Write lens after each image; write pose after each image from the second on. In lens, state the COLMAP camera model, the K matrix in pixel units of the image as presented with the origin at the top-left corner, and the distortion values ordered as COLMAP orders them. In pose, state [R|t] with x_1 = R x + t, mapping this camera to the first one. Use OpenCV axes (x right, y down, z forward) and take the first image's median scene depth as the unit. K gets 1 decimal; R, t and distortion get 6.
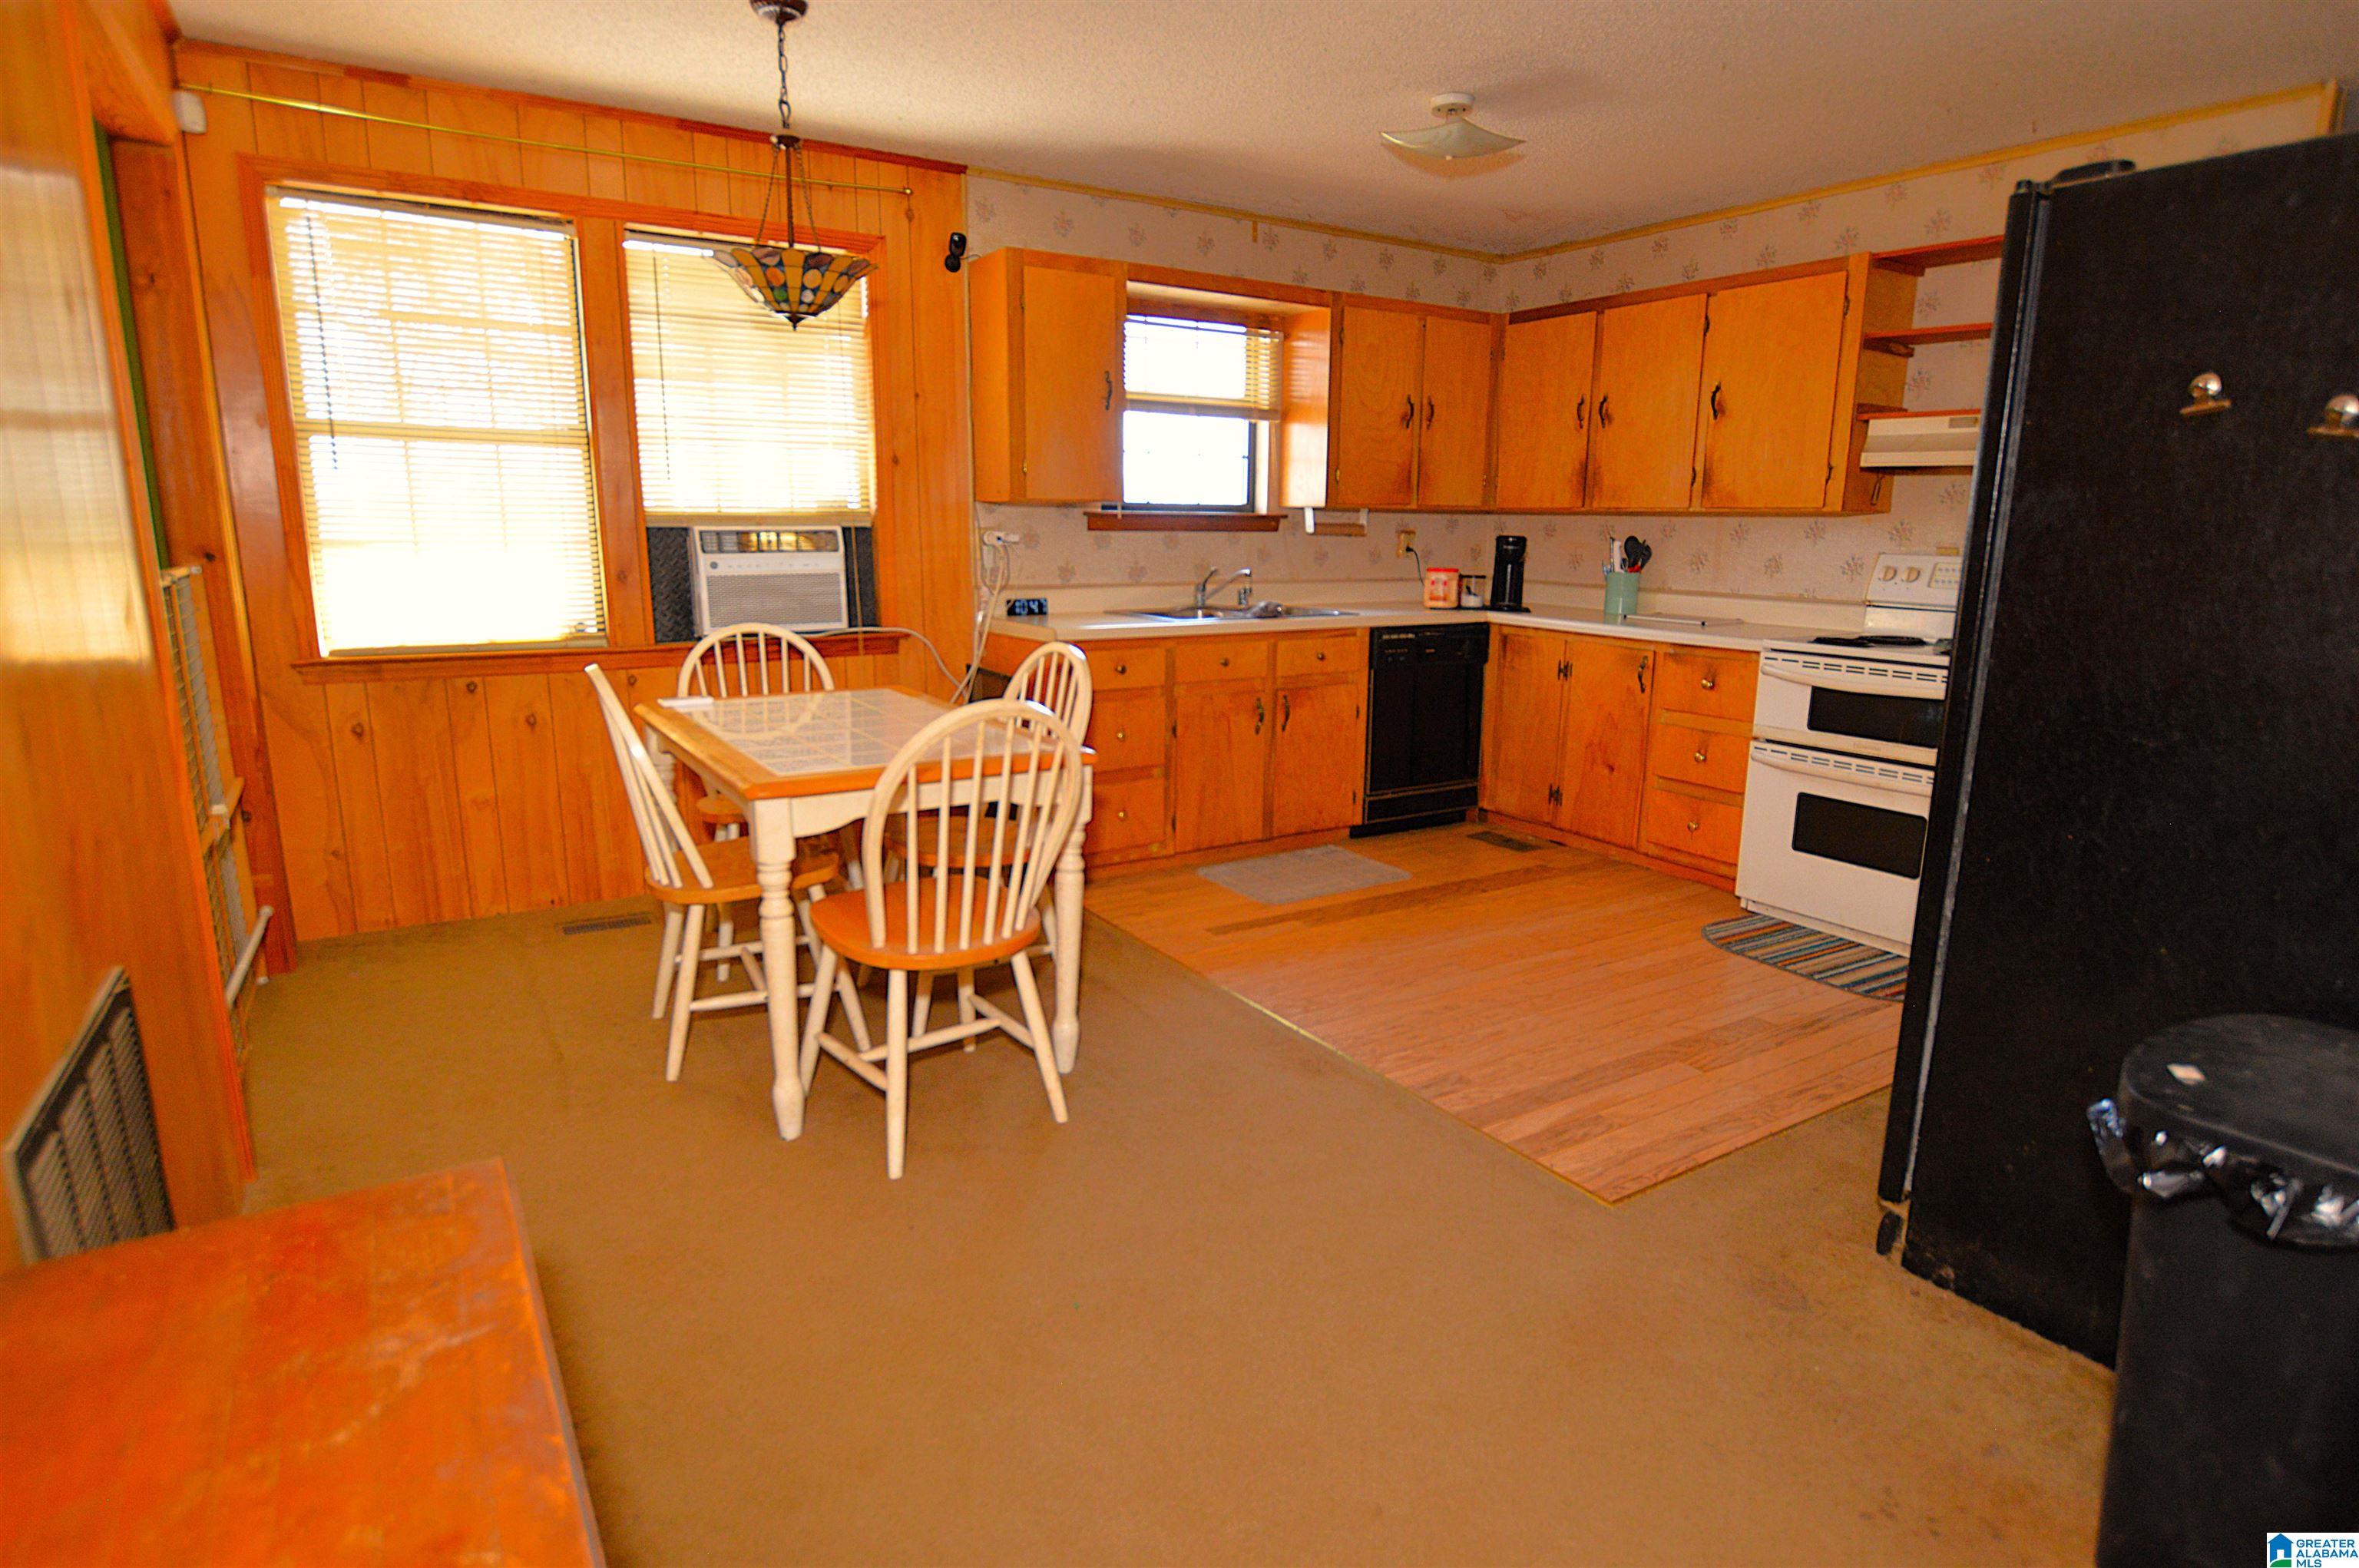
lens RADIAL K [[1234.0, 0, 1189.4], [0, 1234.0, 778.8], [0, 0, 1]] dist [-0.004920, -0.003884]
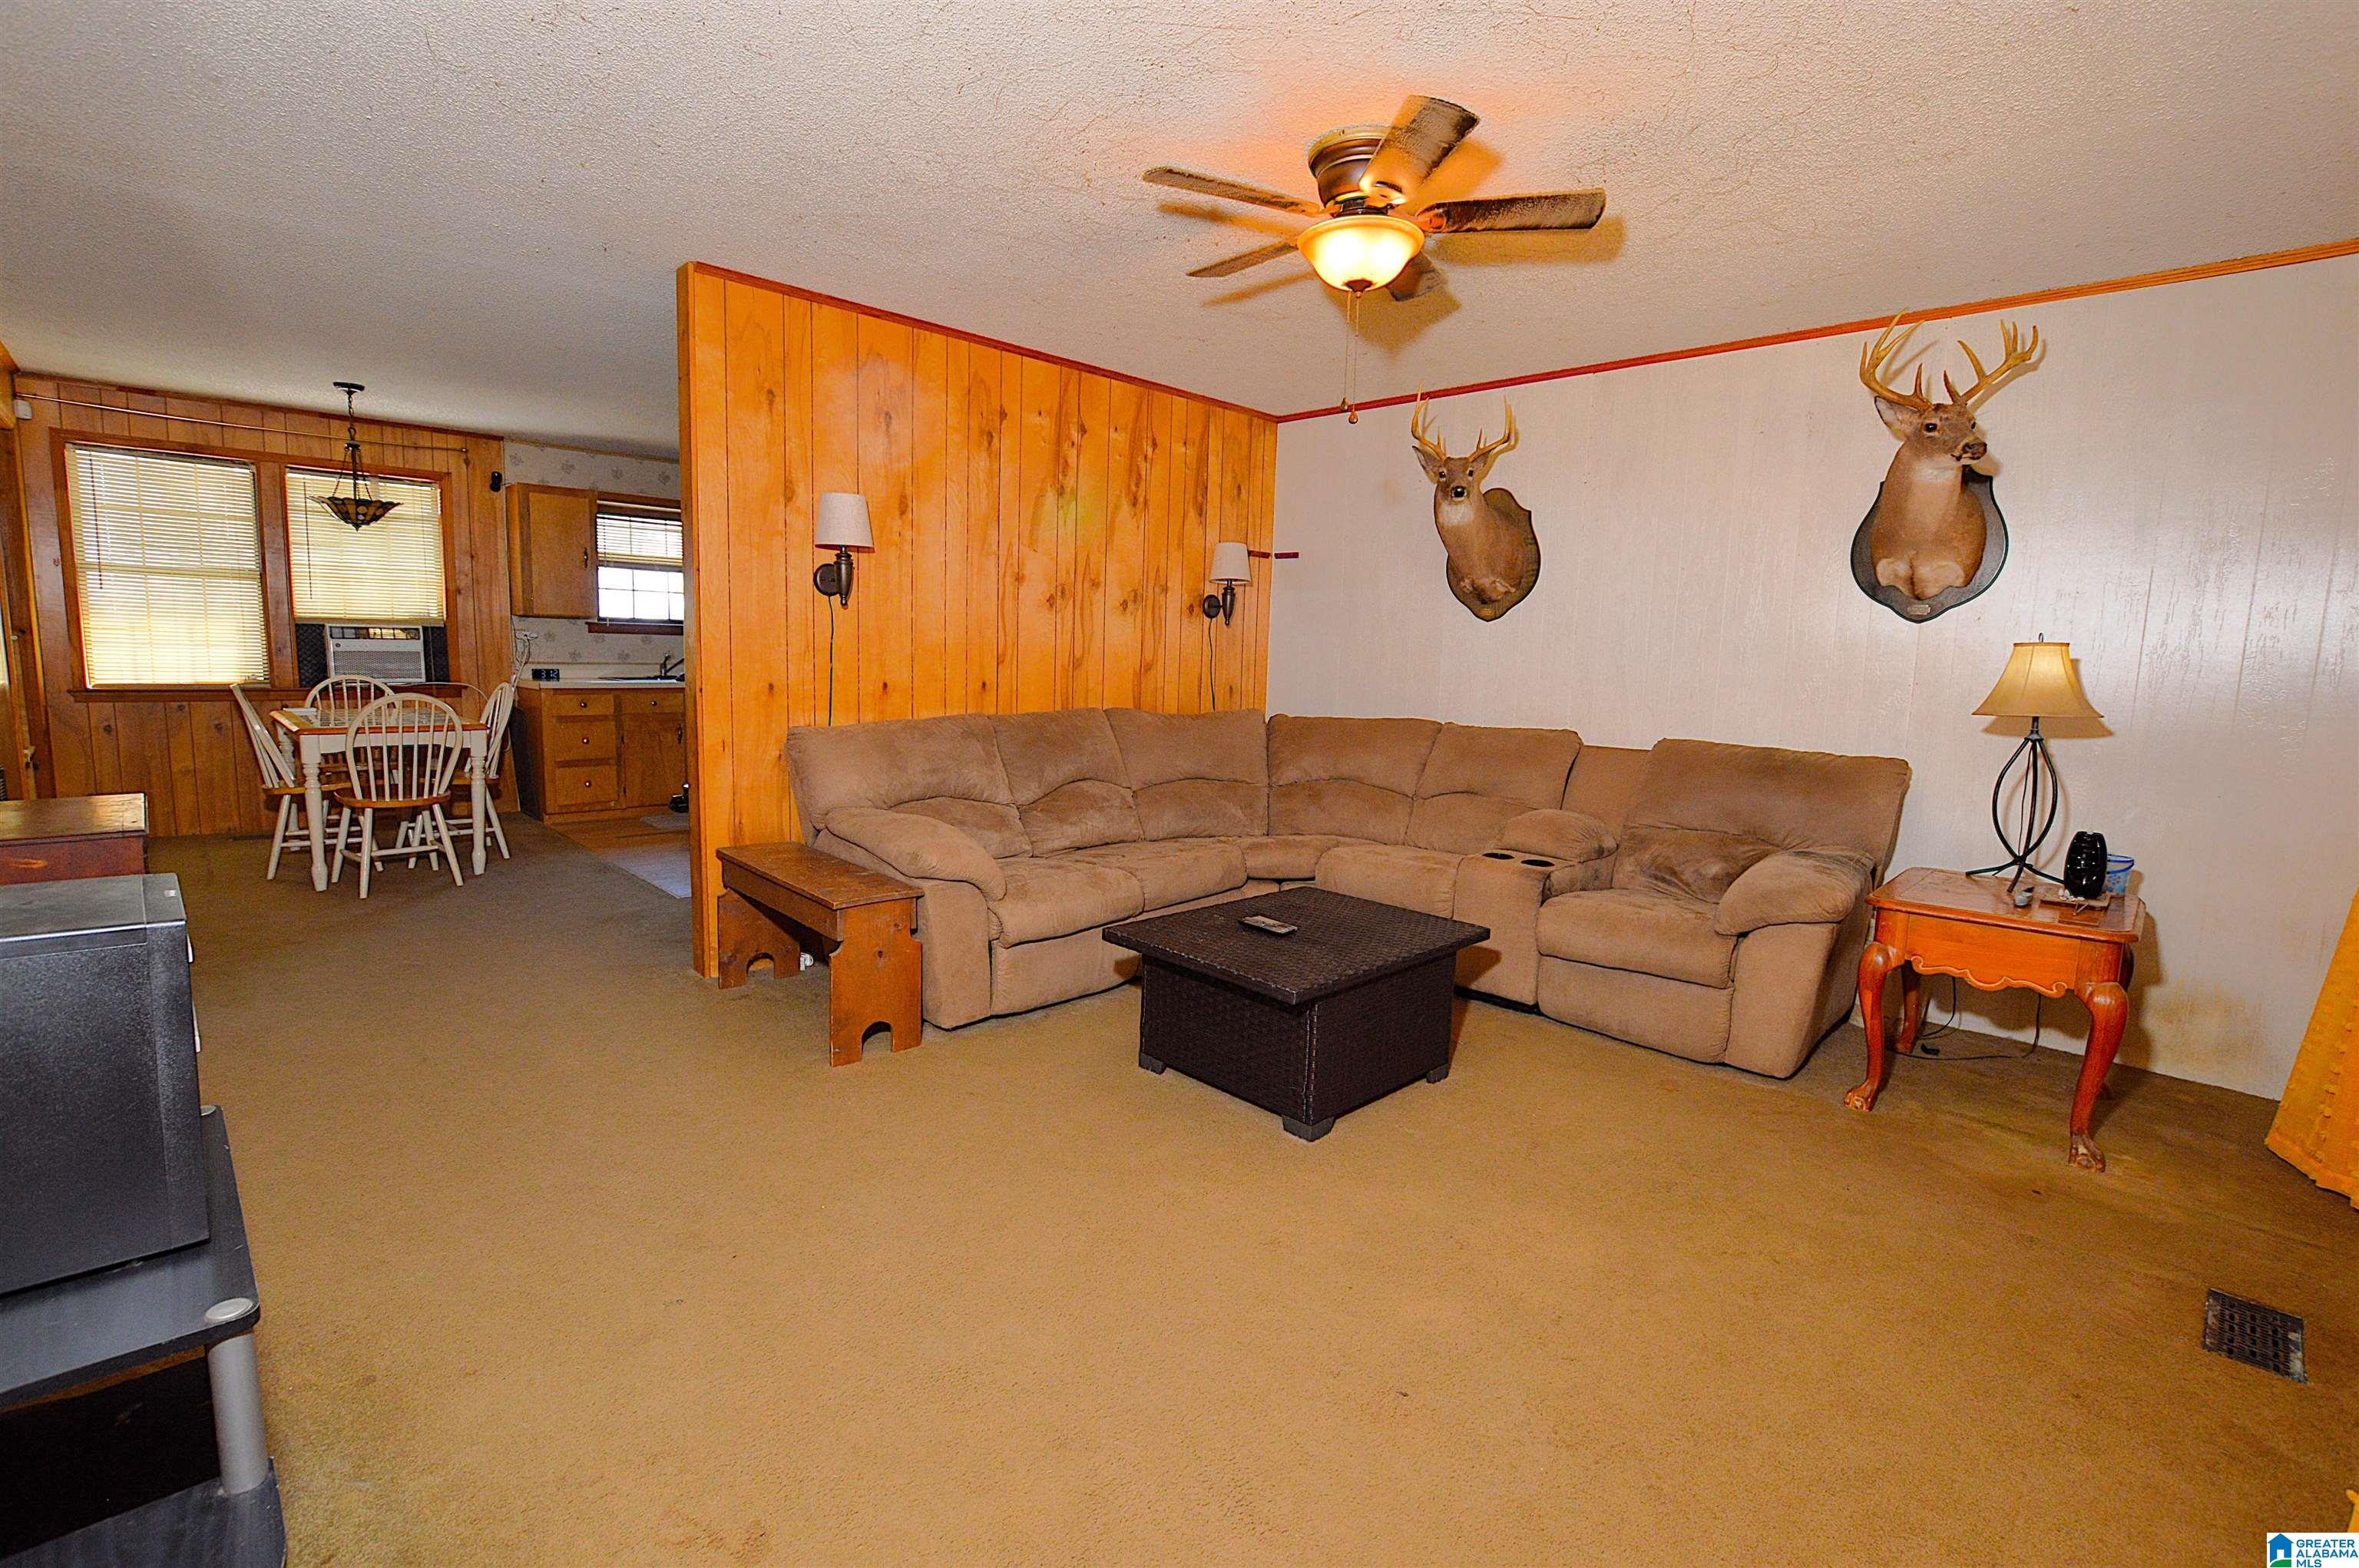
lens RADIAL K [[1079.4, 0, 1163.7], [0, 1079.4, 784.1], [0, 0, 1]] dist [-0.002617, 0.002091]
pose [[0.985353, -0.004618, 0.170466, 0.525586], [0.018021, 0.996856, -0.077162, 0.171134], [-0.169573, 0.079104, 0.982338, -0.735329]]
